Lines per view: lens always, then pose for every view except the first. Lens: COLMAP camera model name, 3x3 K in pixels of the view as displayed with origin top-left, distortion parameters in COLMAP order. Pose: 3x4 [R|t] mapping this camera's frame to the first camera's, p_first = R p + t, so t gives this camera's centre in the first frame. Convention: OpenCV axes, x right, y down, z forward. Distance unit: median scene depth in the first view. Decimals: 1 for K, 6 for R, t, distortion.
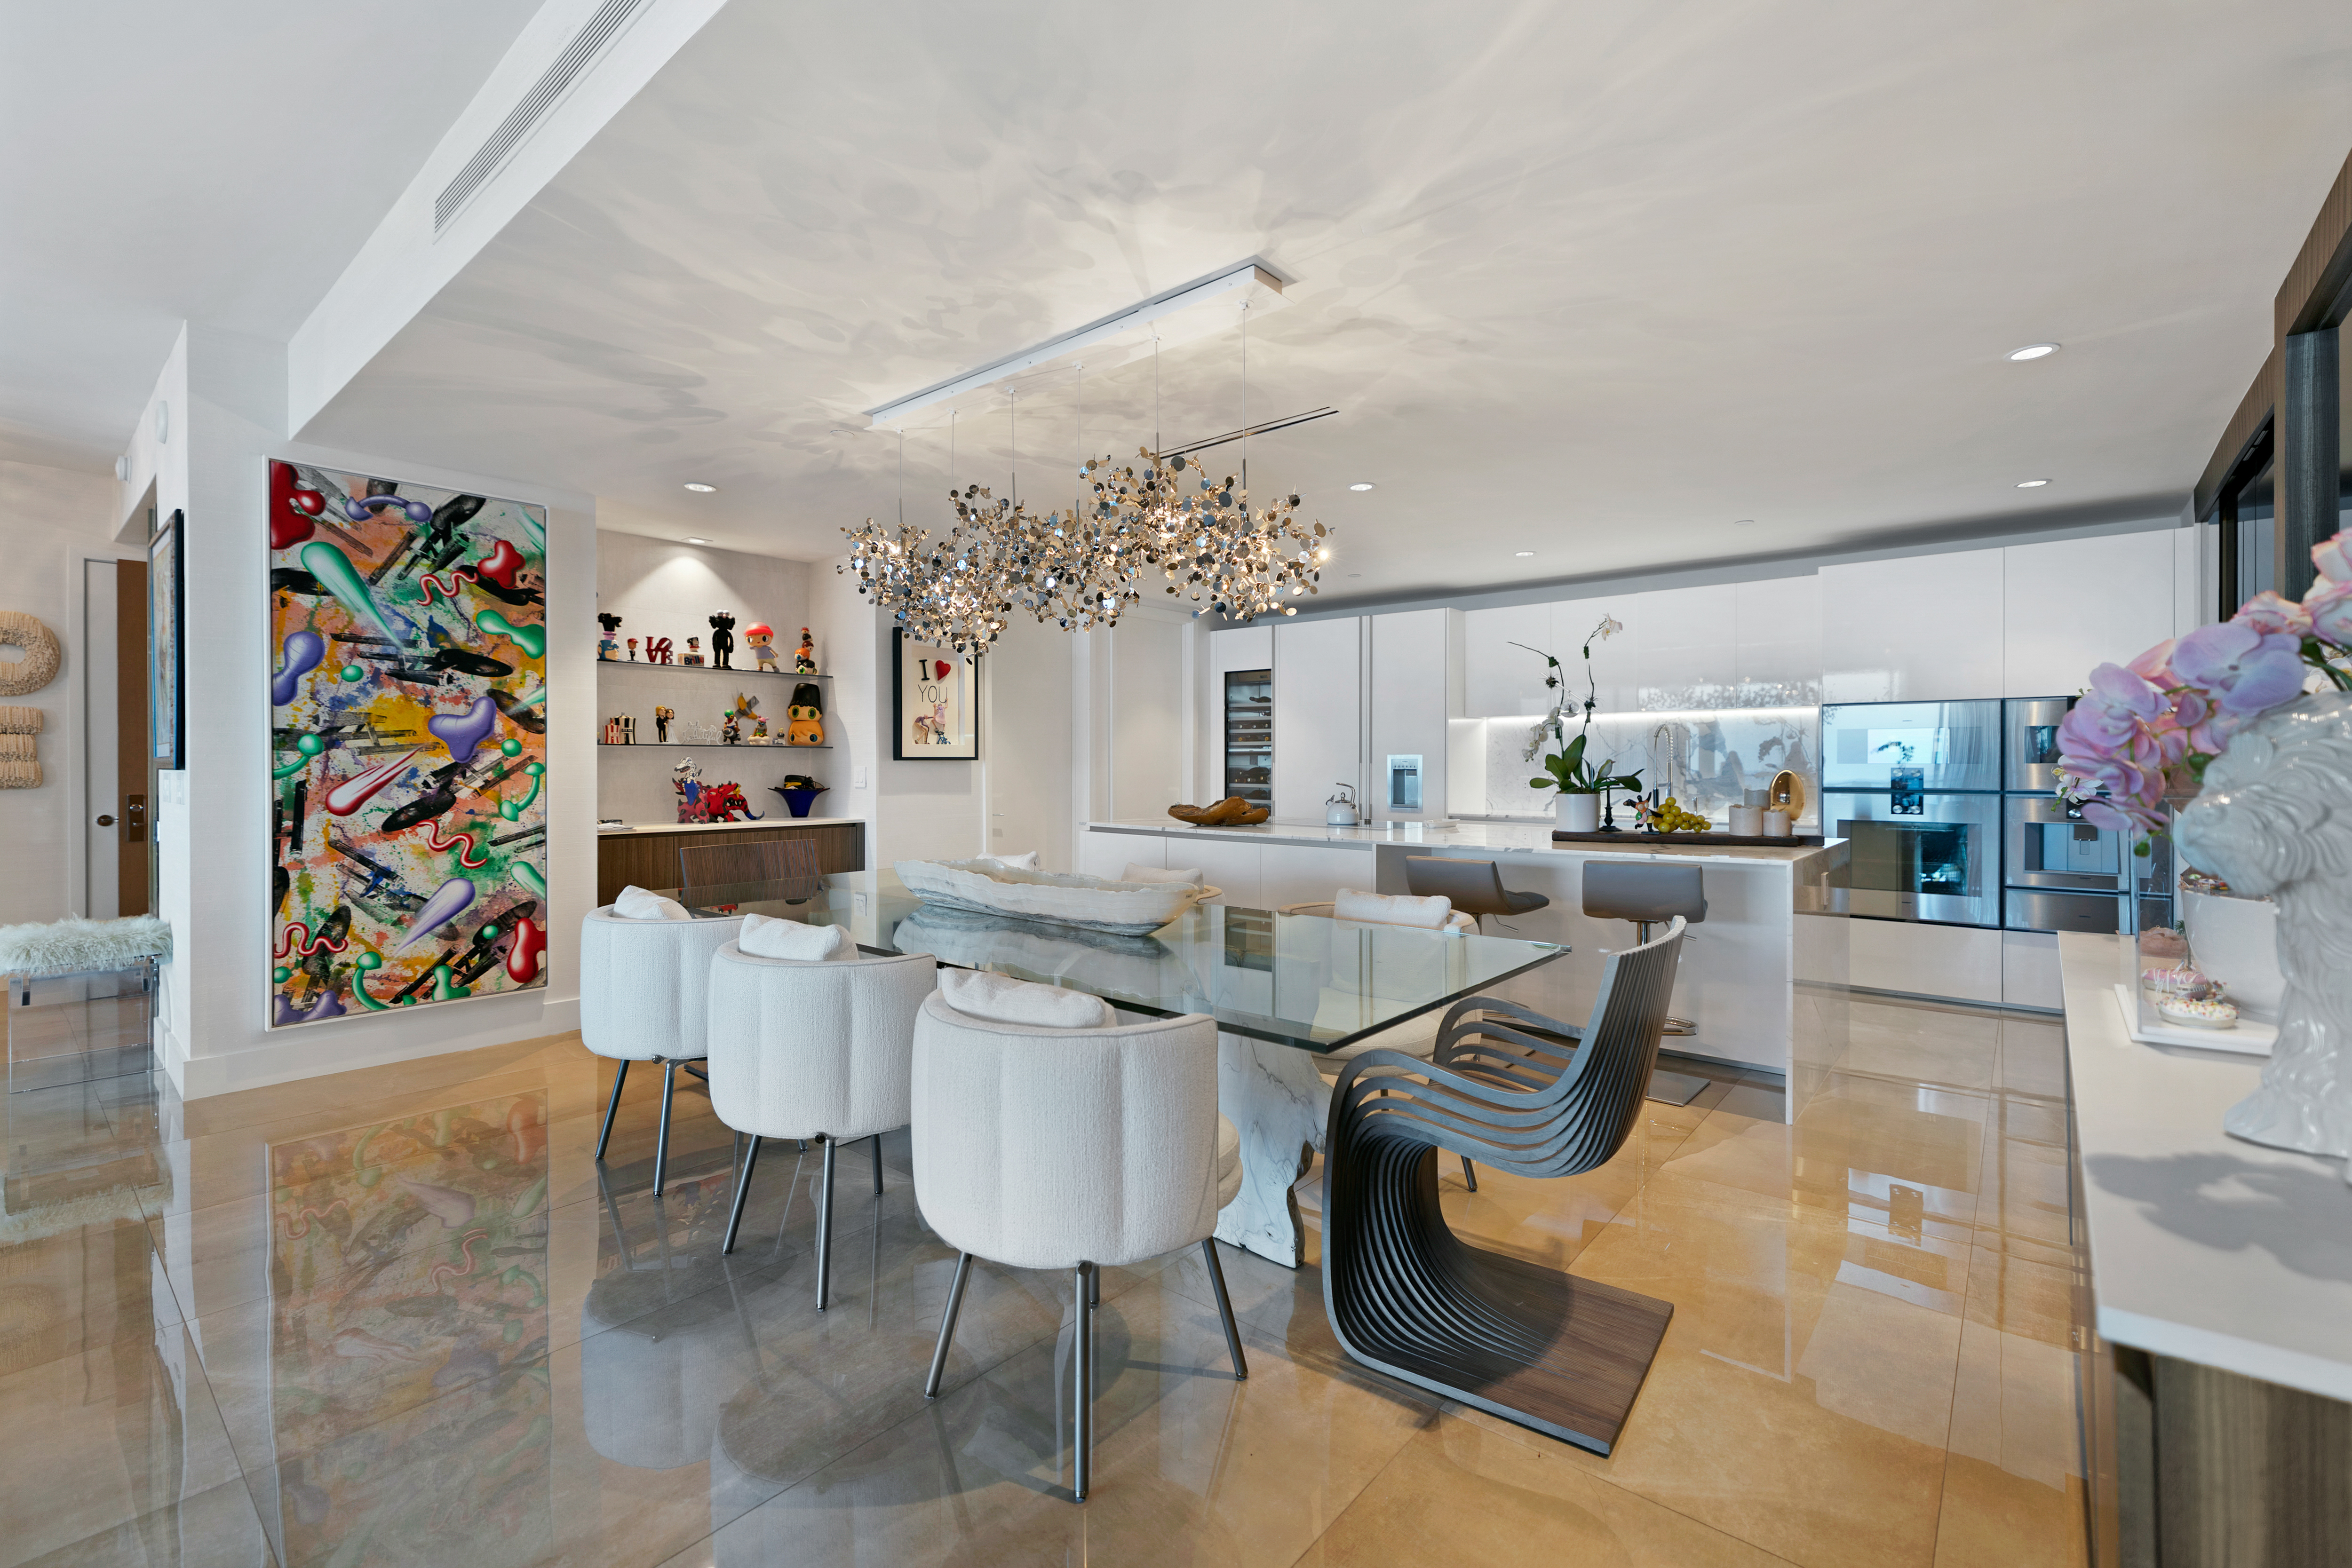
lens RADIAL K [[989.7, 0, 1184.4], [0, 989.7, 770.9], [0, 0, 1]] dist [-0.000742, -0.000059]
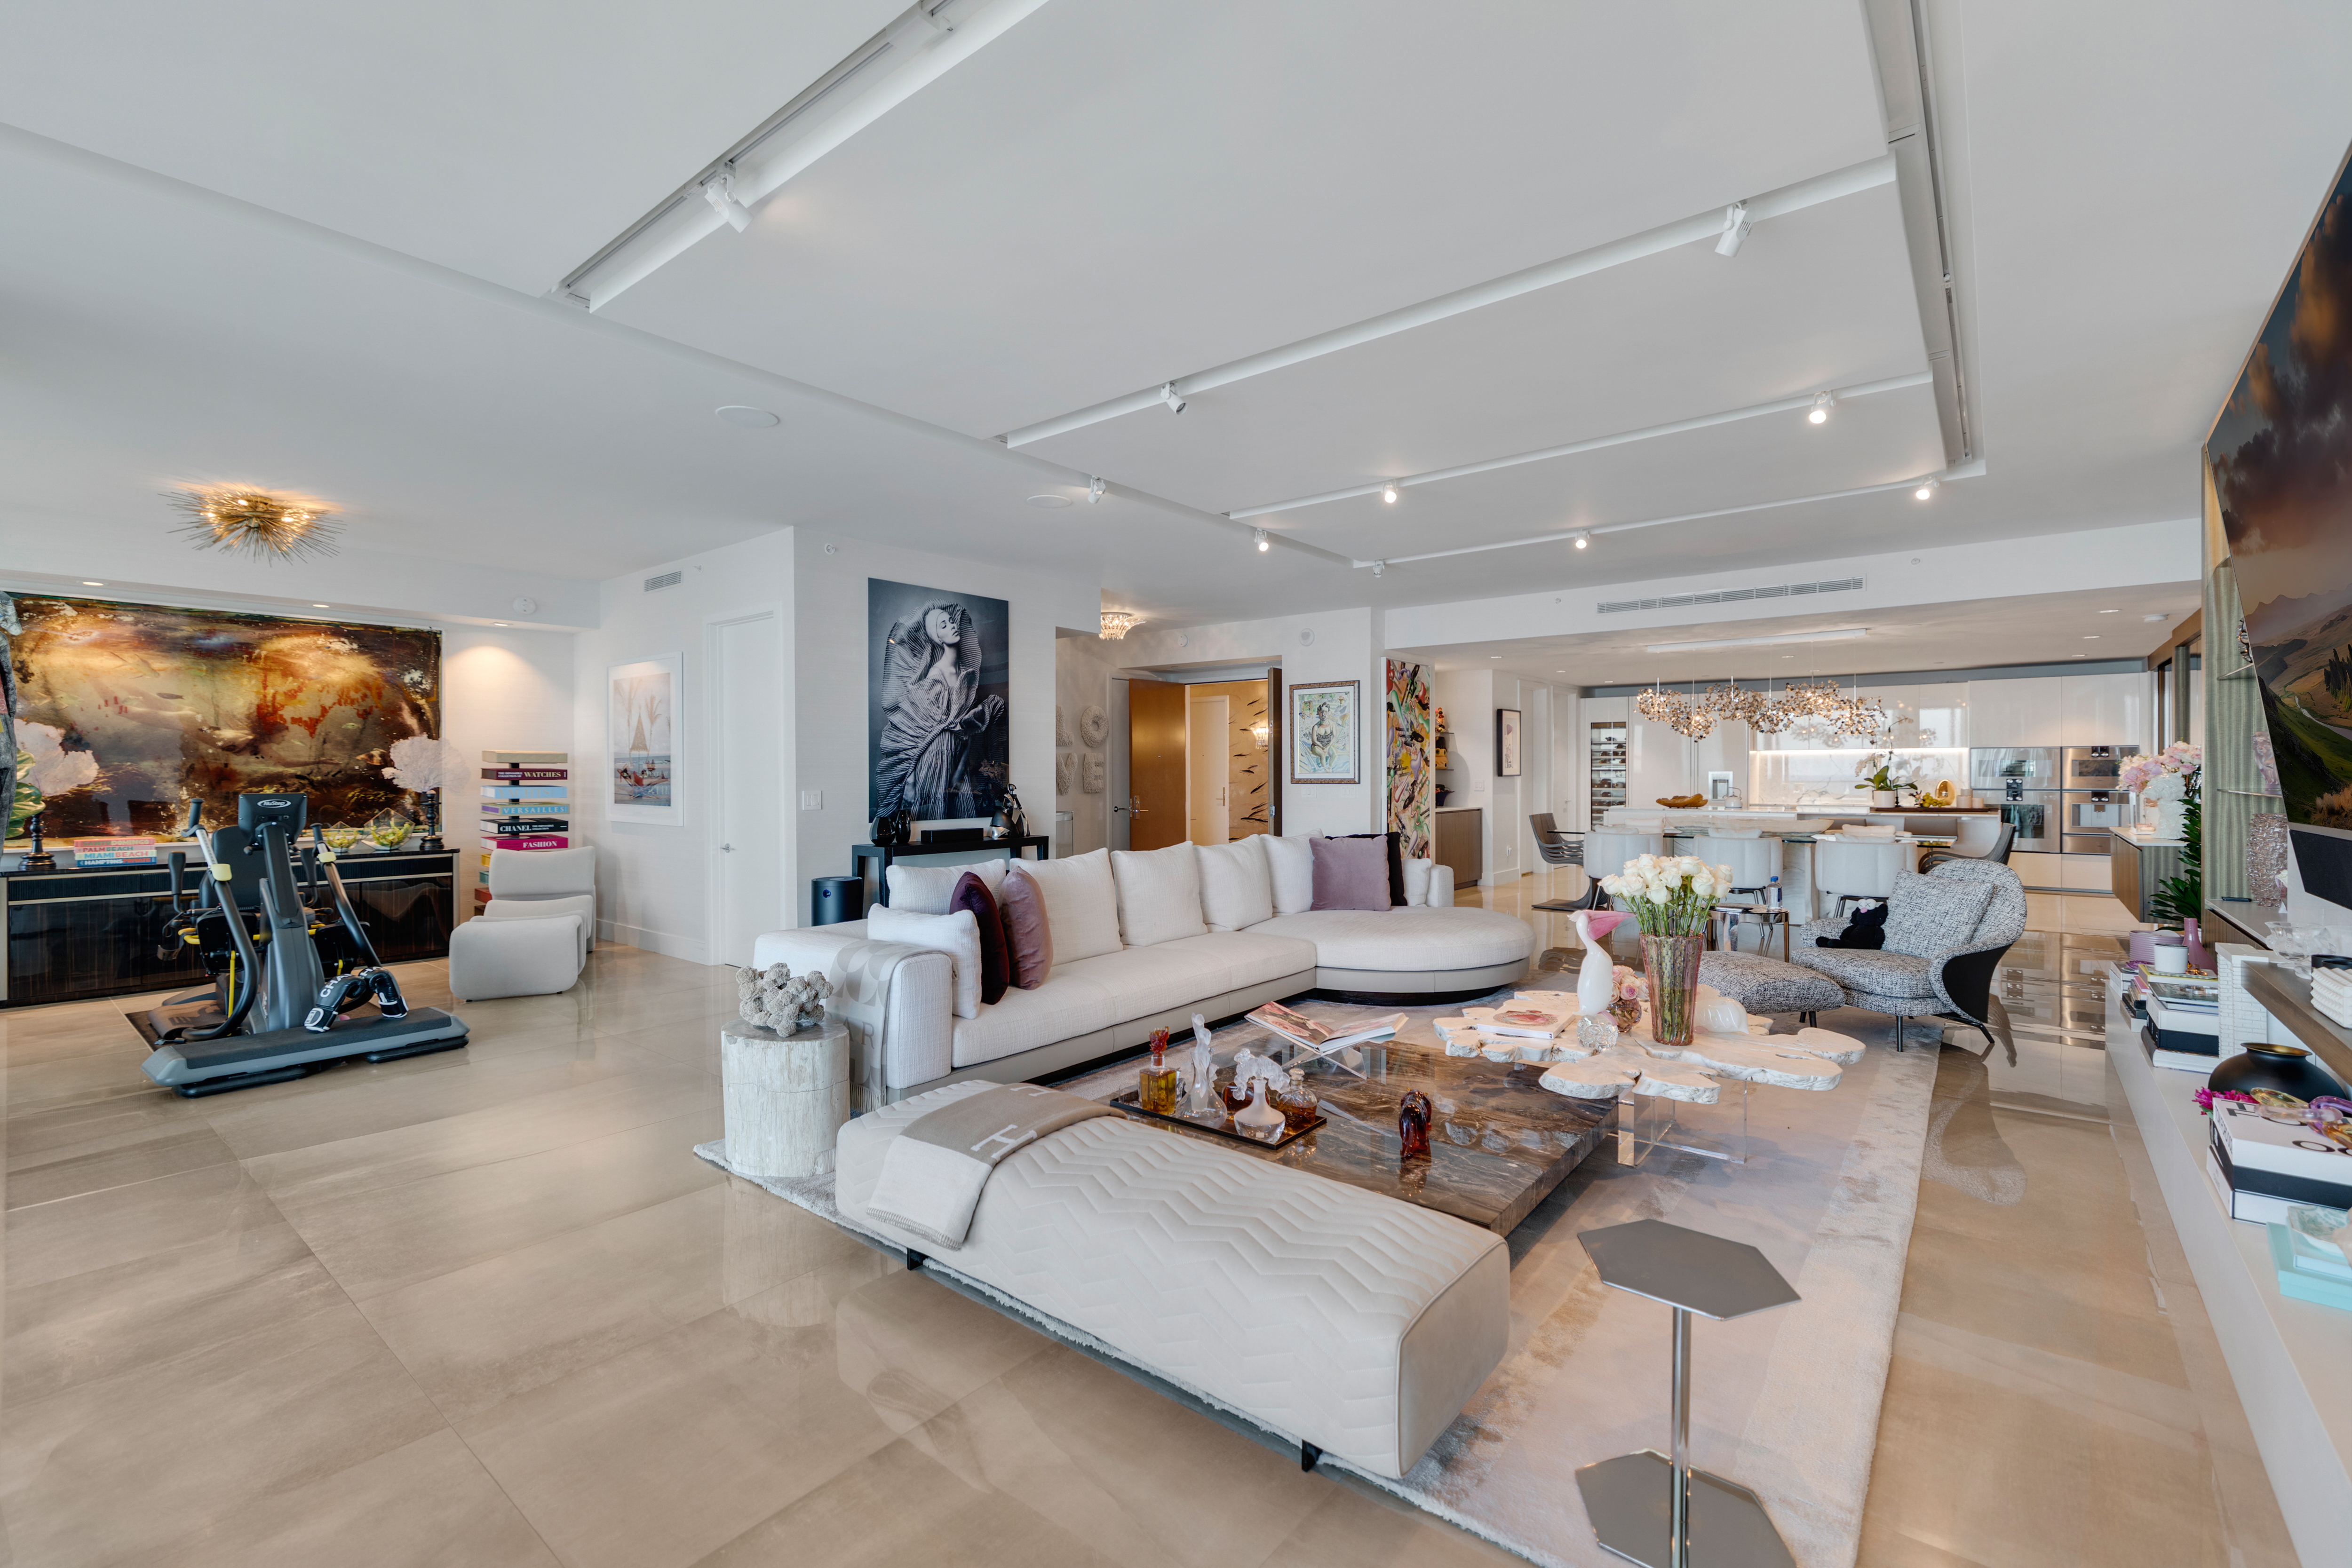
lens RADIAL K [[989.7, 0, 1175.8], [0, 989.7, 774.0], [0, 0, 1]] dist [-0.000742, -0.000059]
pose [[0.999934, -0.003757, 0.010848, -1.123098], [0.003802, 0.999984, -0.004155, -0.011860], [-0.010832, 0.004196, 0.999933, -1.133375]]
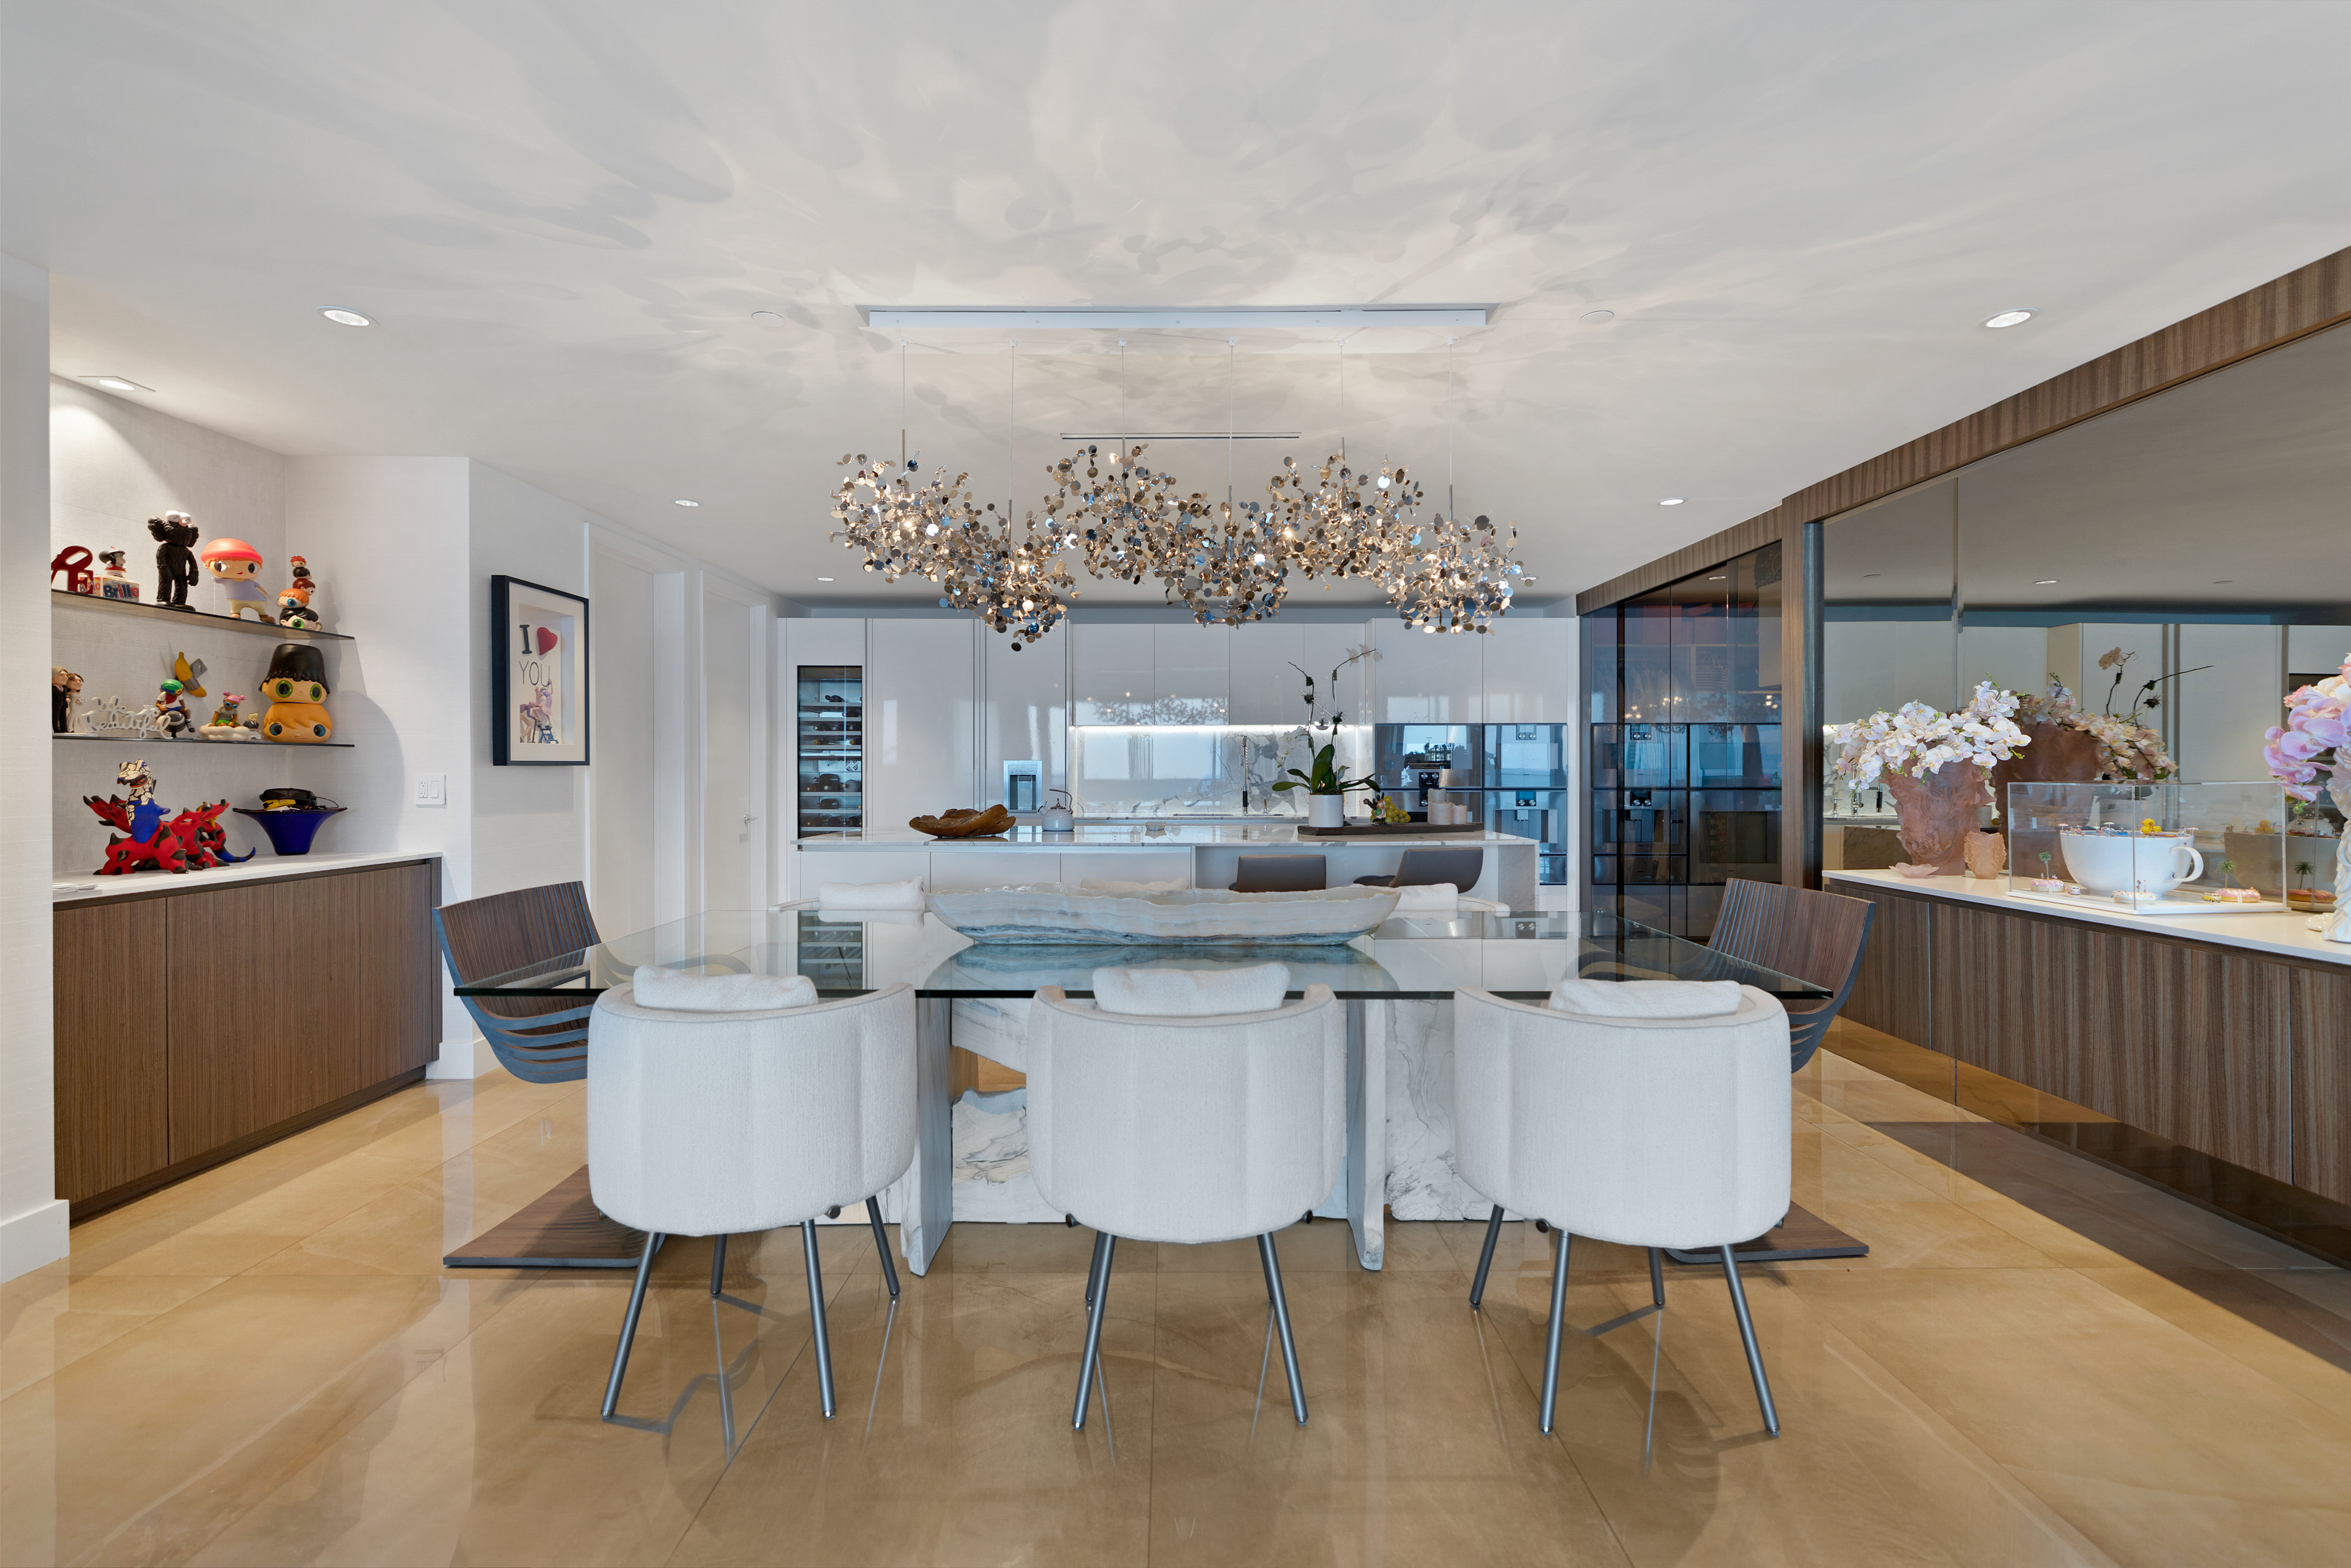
lens RADIAL K [[989.3, 0, 1151.2], [0, 989.3, 773.3], [0, 0, 1]] dist [-0.000742, -0.000059]
pose [[0.773585, -0.003250, 0.633685, -0.443267], [0.005707, 0.999982, -0.001838, -0.001146], [-0.633667, 0.005038, 0.773589, 0.193243]]
